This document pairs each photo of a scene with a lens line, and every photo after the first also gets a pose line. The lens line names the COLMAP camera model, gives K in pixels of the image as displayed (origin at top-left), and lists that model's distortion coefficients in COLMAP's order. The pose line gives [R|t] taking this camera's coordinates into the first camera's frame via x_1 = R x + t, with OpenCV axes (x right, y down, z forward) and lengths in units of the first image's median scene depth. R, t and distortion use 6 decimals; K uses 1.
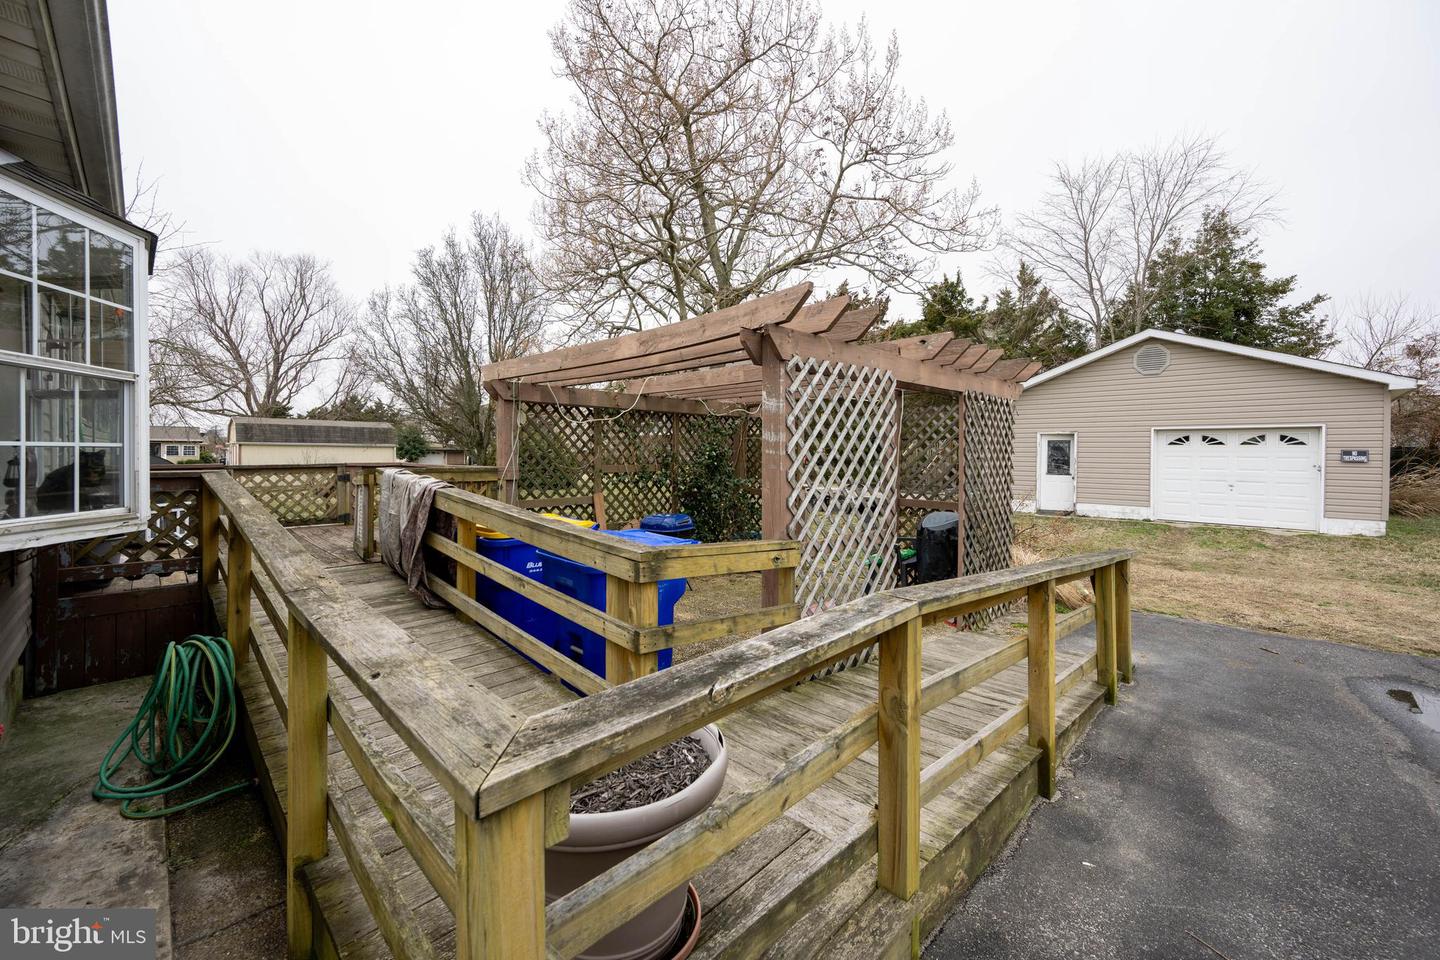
lens RADIAL K [[564.1, 0, 730.6], [0, 564.1, 454.6], [0, 0, 1]] dist [0.002041, 0.000183]
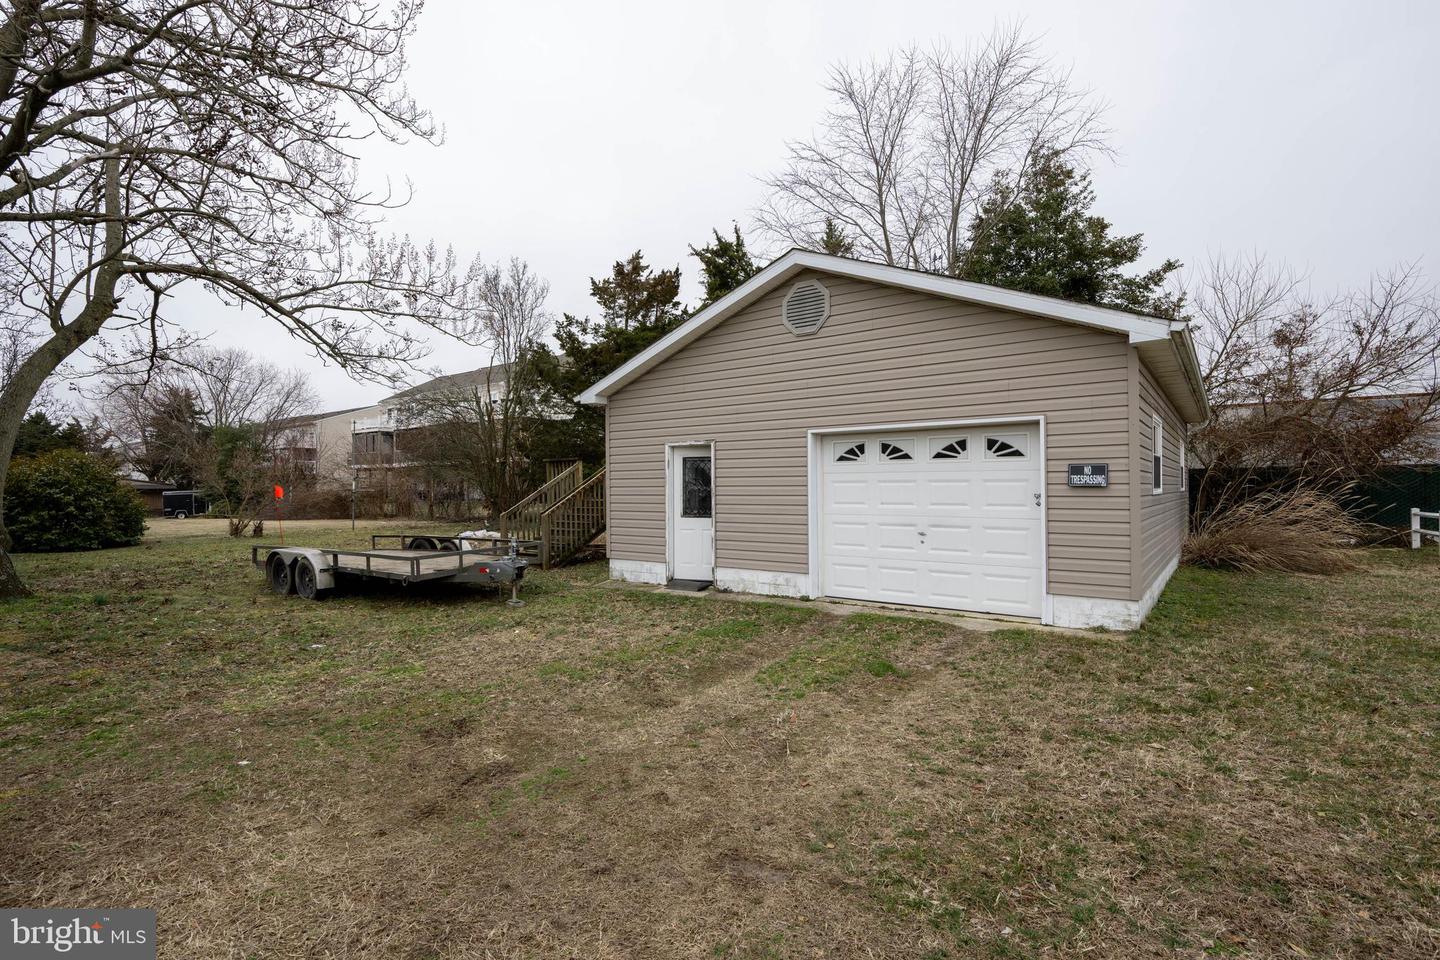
lens RADIAL K [[673.7, 0, 717.1], [0, 673.7, 473.3], [0, 0, 1]] dist [-0.003088, -0.001031]
pose [[0.991899, -0.010890, 0.126560, 0.514964], [0.013889, 0.999643, -0.022839, 0.007469], [-0.126266, 0.024412, 0.991696, 0.322445]]
